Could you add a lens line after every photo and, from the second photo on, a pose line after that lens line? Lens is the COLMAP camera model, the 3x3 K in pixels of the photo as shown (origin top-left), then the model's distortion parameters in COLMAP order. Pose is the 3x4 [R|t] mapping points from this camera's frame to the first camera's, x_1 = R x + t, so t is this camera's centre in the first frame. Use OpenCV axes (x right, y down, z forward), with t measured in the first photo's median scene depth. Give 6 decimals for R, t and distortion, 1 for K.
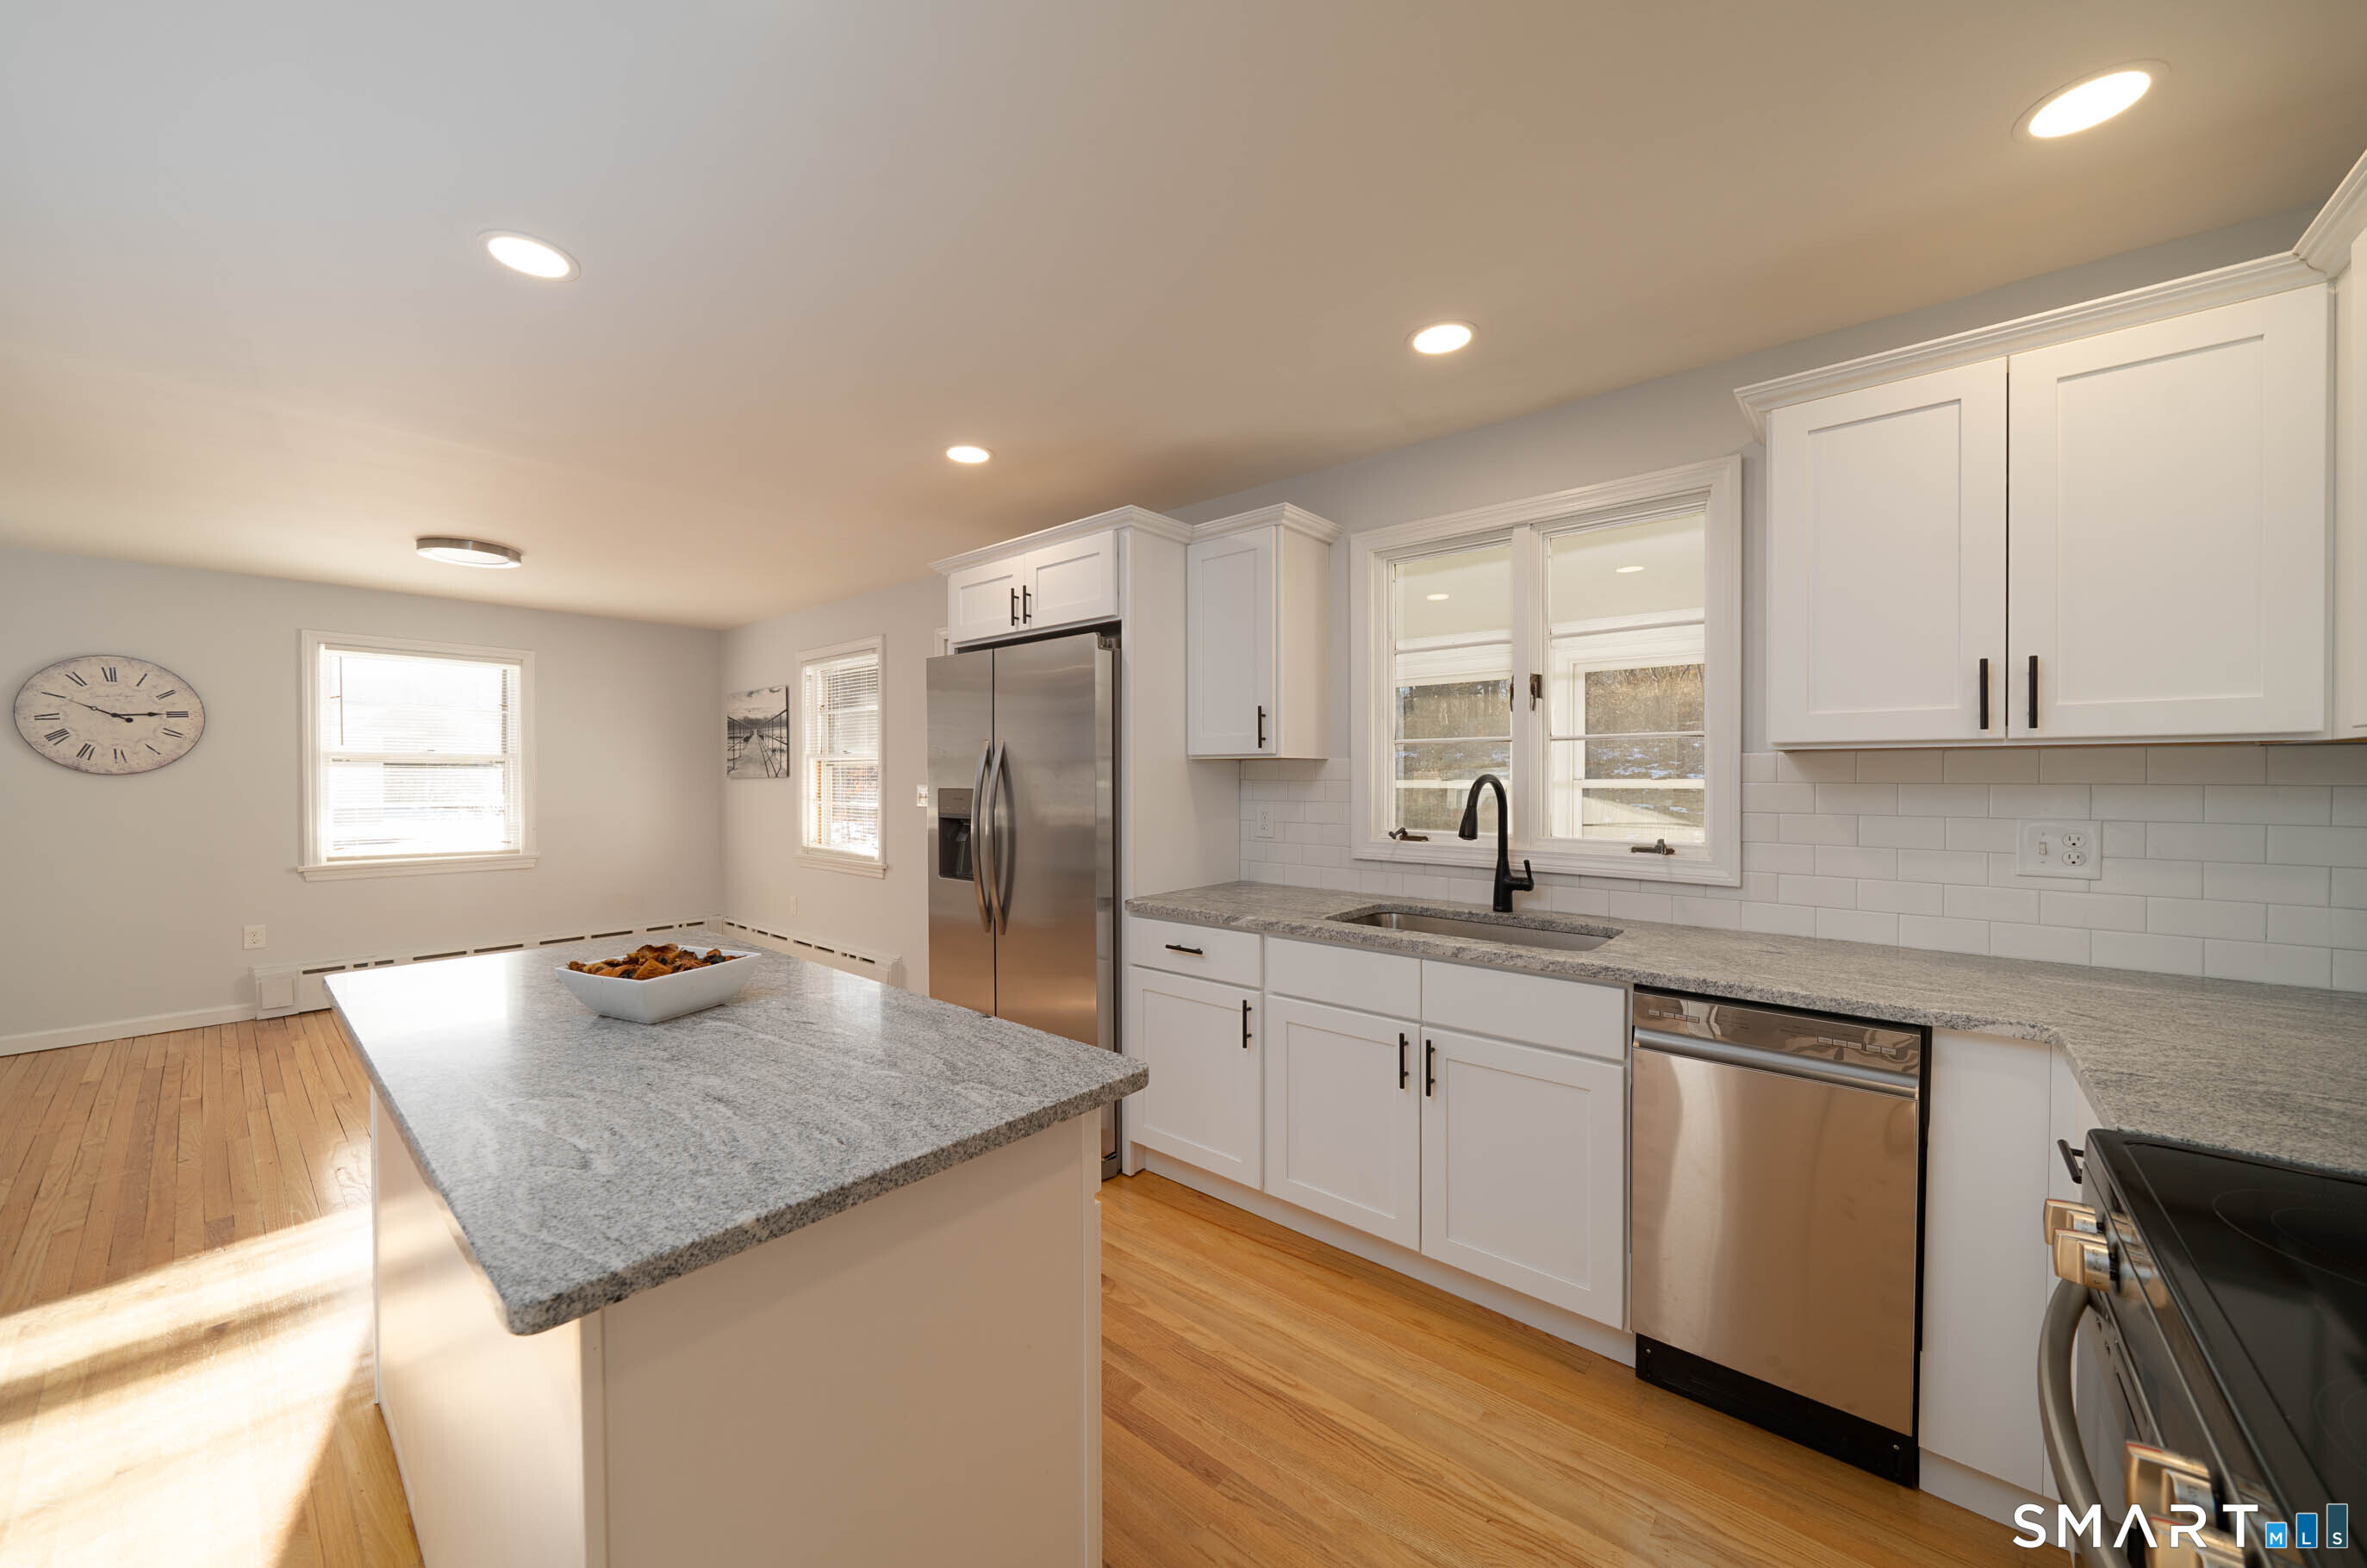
lens RADIAL K [[824.0, 0, 1183.5], [0, 824.0, 784.0], [0, 0, 1]] dist [-0.010845, 0.000657]
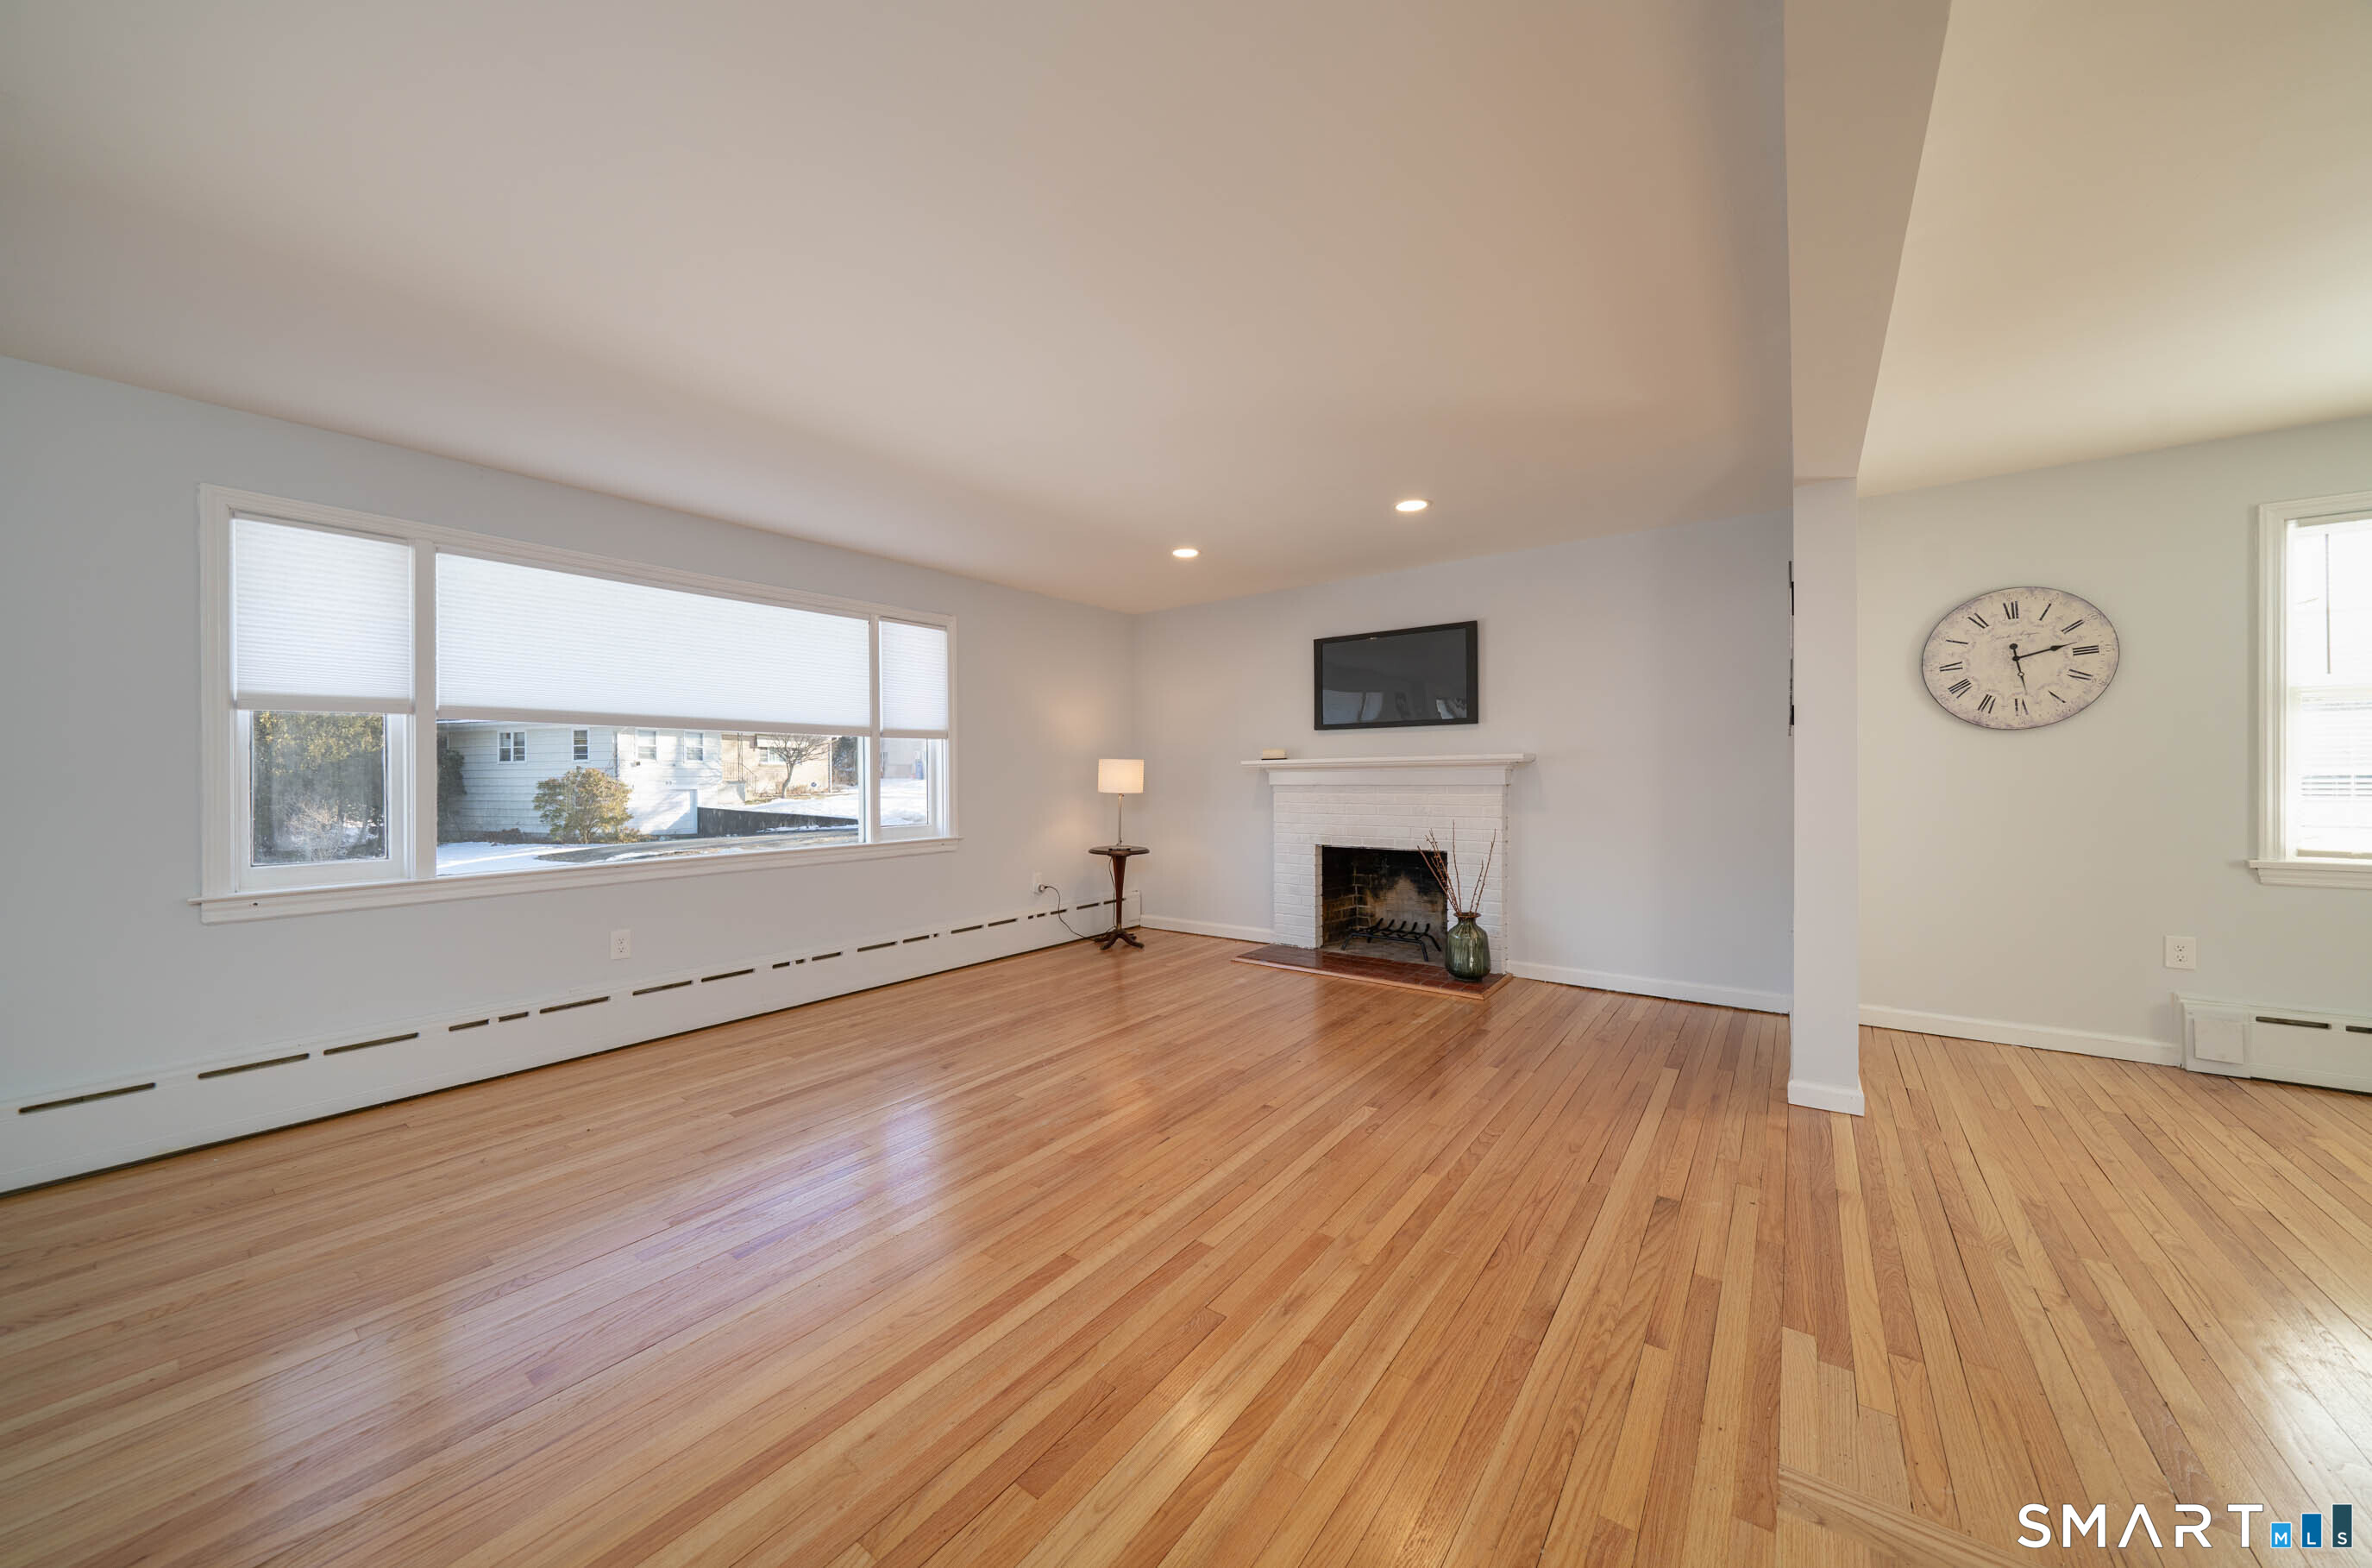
lens RADIAL K [[834.3, 0, 1174.0], [0, 834.3, 780.7], [0, 0, 1]] dist [-0.000545, -0.000034]
pose [[0.051968, 0.007643, -0.998620, -0.444367], [-0.000517, 0.999971, 0.007626, 0.031222], [0.998649, 0.000120, 0.051970, 0.075433]]
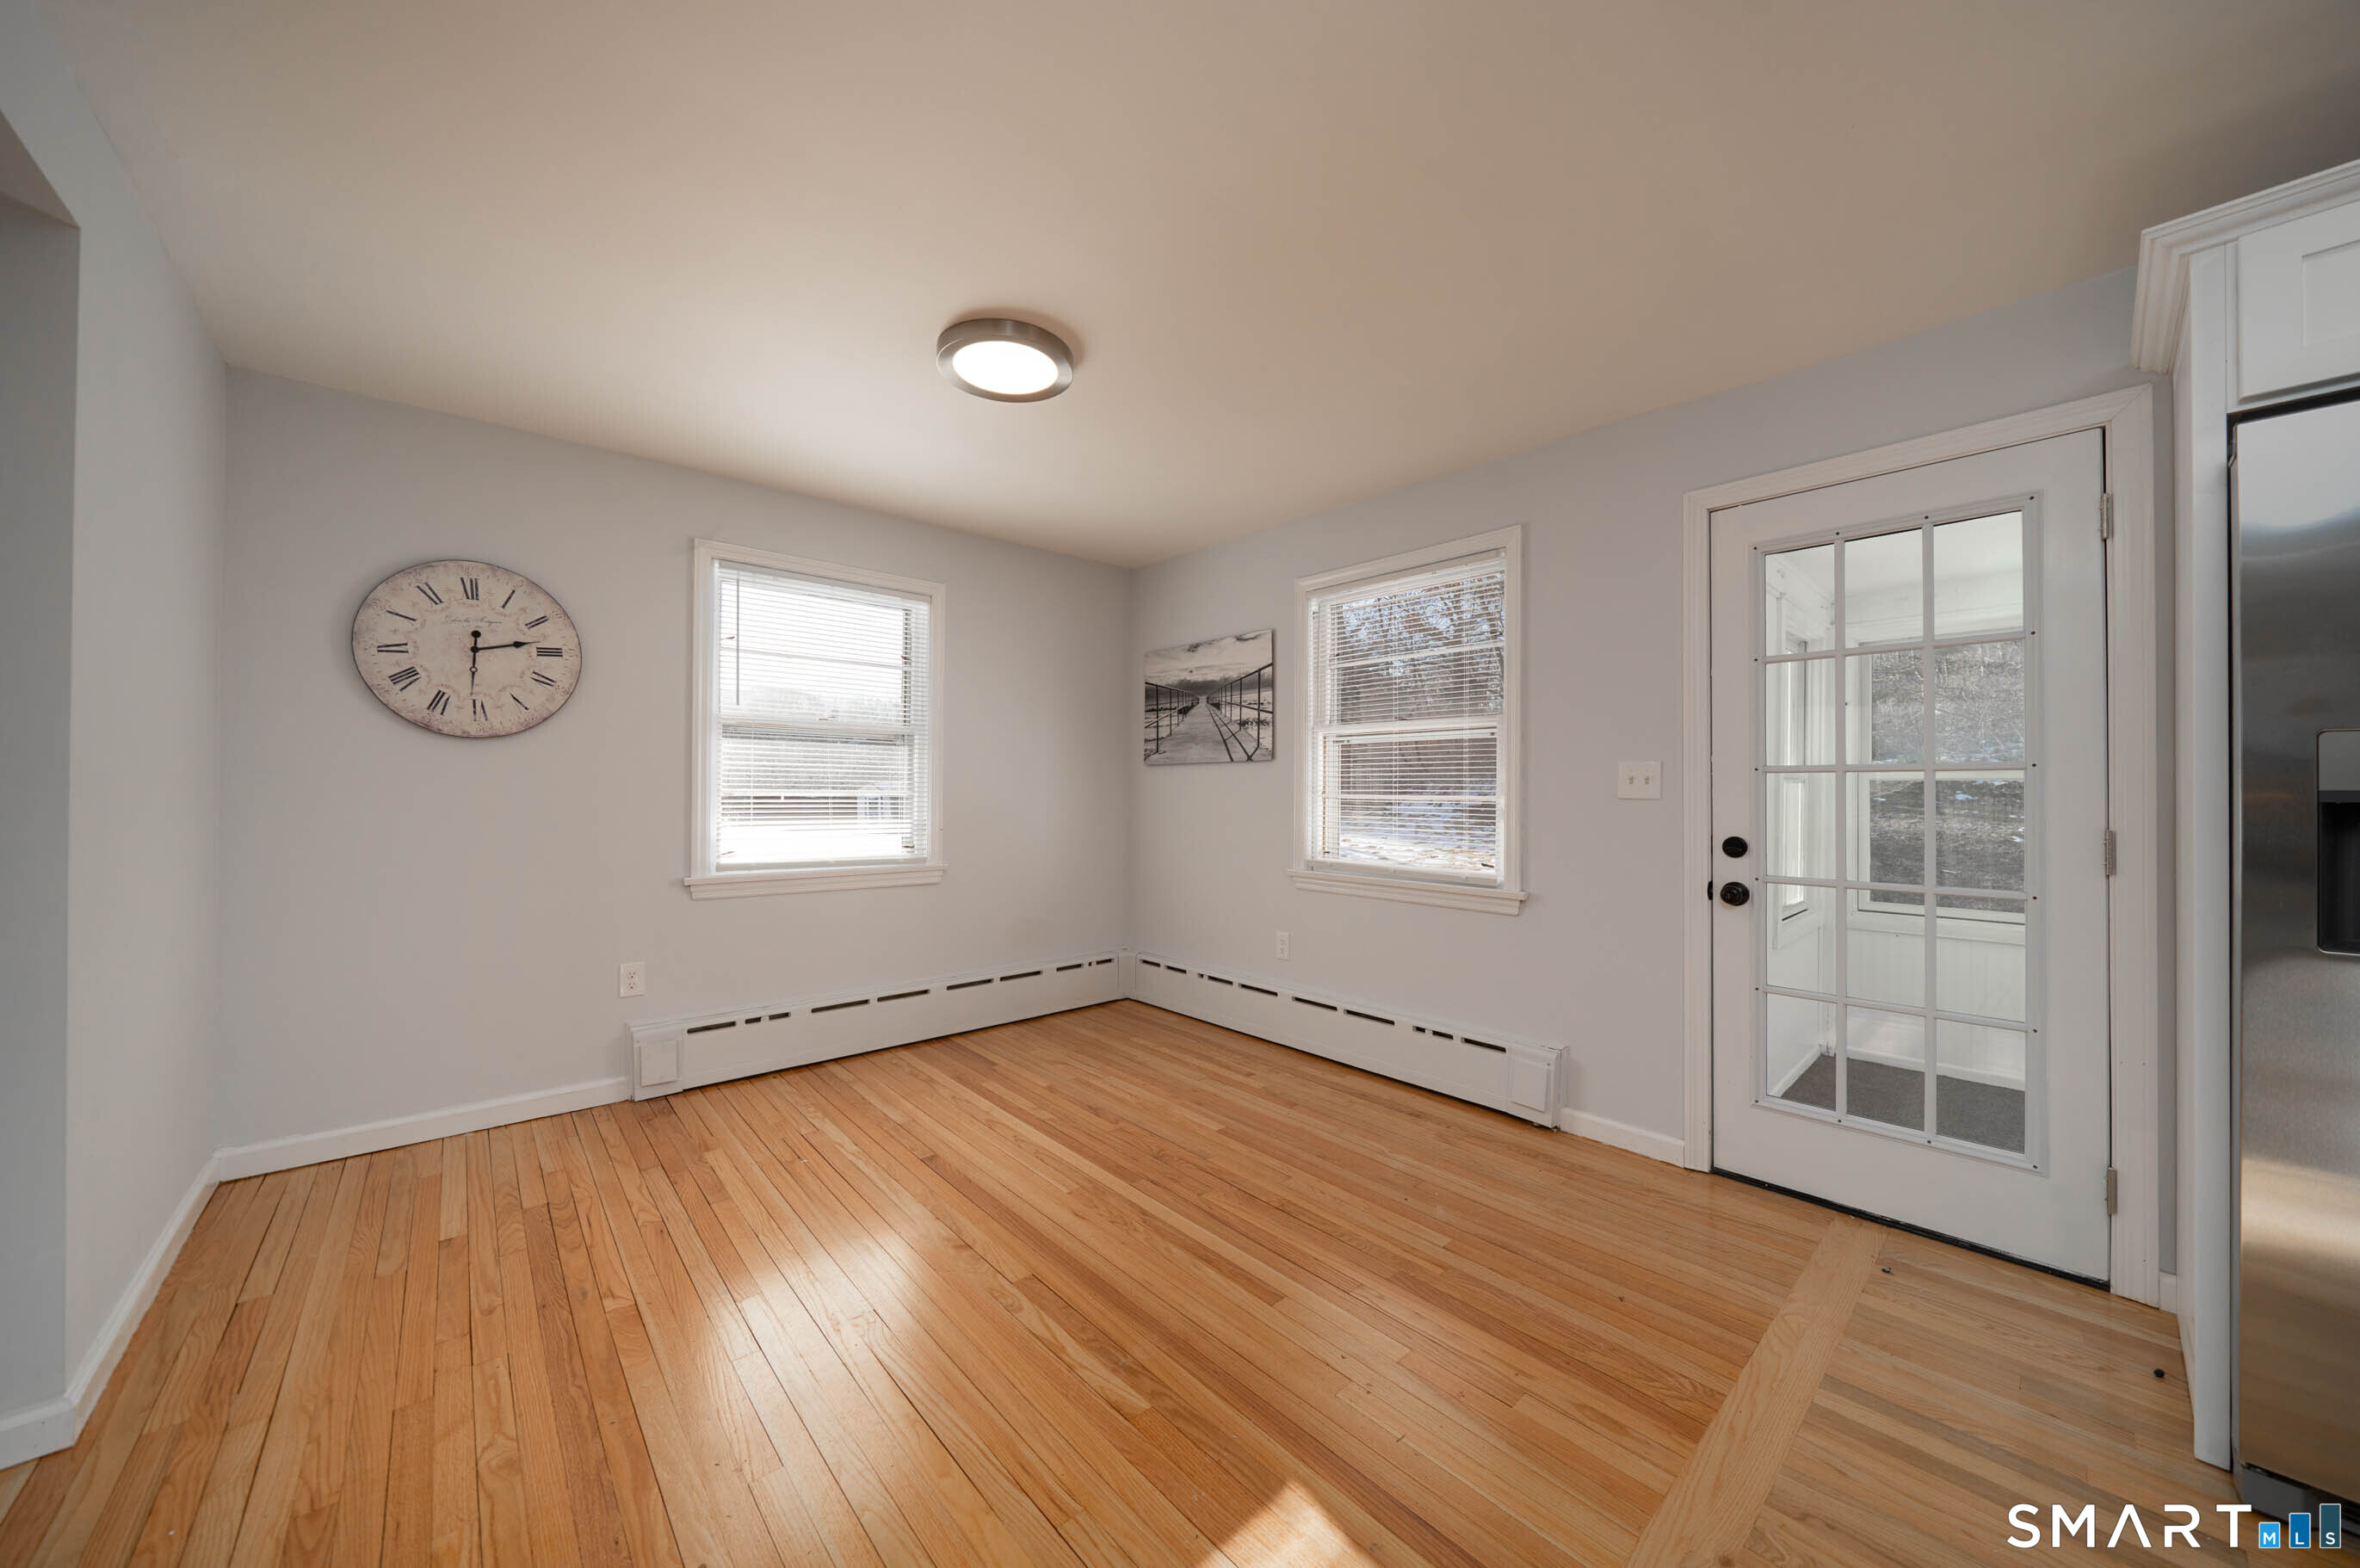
lens RADIAL K [[821.6, 0, 1180.0], [0, 821.6, 784.0], [0, 0, 1]] dist [-0.010845, 0.000657]
pose [[0.988916, 0.004597, -0.148408, -0.564670], [-0.007074, 0.999844, -0.016168, 0.029763], [0.148311, 0.017038, 0.988794, 0.370263]]
